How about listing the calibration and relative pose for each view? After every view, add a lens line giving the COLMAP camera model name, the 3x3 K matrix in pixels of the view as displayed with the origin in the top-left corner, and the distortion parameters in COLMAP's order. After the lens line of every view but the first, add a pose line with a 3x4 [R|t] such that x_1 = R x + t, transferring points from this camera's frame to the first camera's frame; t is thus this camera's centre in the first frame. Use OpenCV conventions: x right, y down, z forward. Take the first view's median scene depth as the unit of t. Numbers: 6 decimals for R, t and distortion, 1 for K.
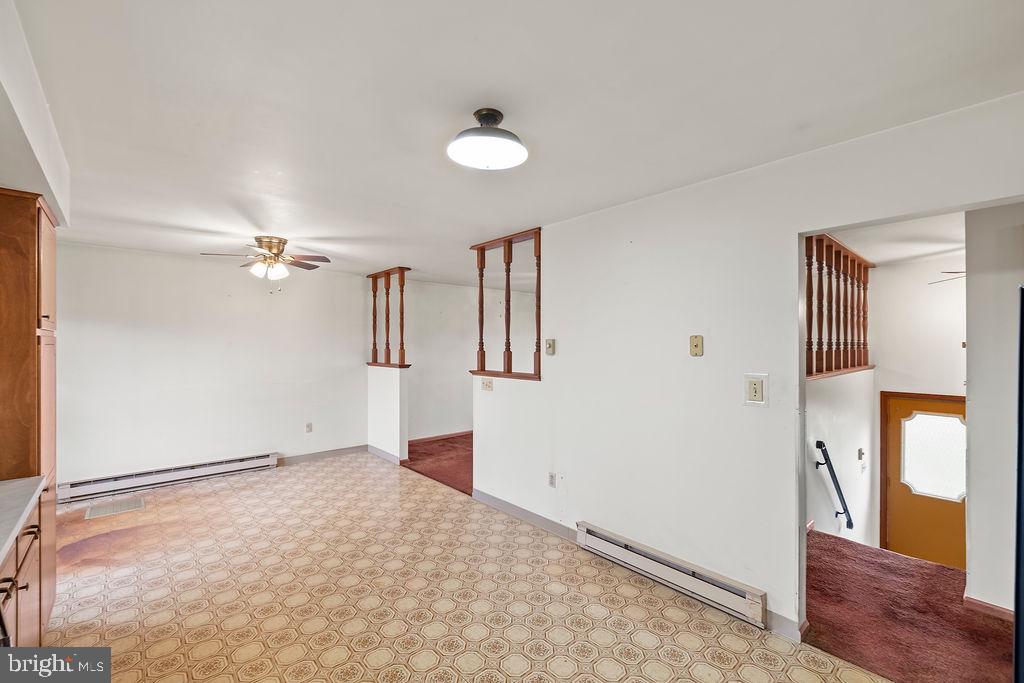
lens RADIAL K [[436.6, 0, 506.9], [0, 436.6, 322.2], [0, 0, 1]] dist [-0.001823, 0.000038]
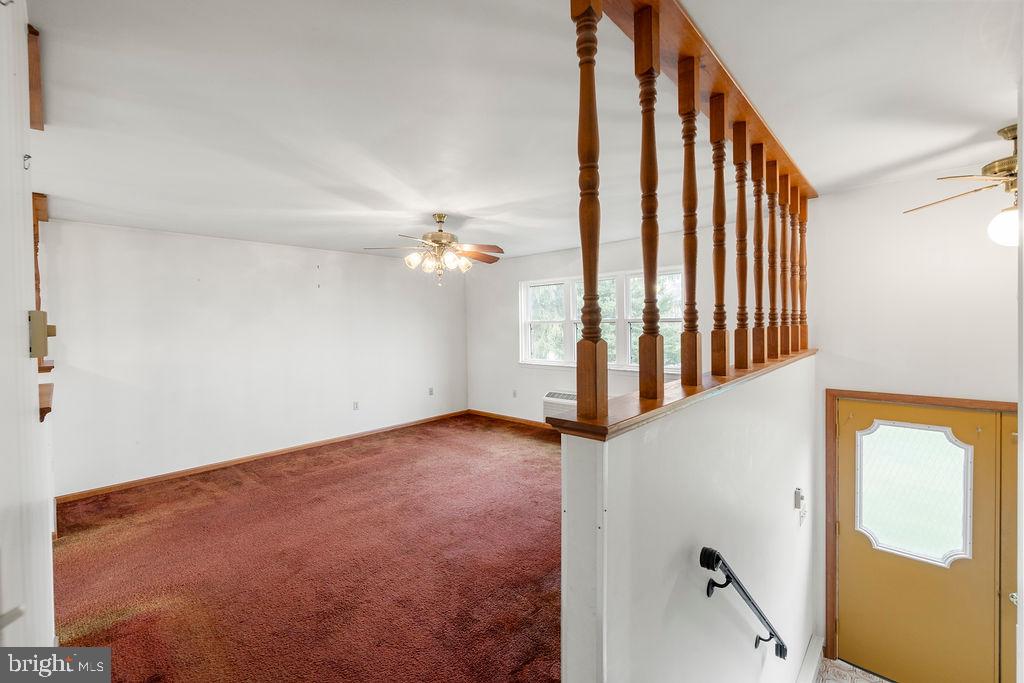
lens RADIAL K [[424.3, 0, 514.9], [0, 424.3, 306.6], [0, 0, 1]] dist [-0.000302, 0.000056]
pose [[0.995017, -0.015049, 0.098568, 0.348848], [0.013772, 0.999812, 0.013620, 0.022356], [-0.098754, -0.012195, 0.995037, 0.433819]]
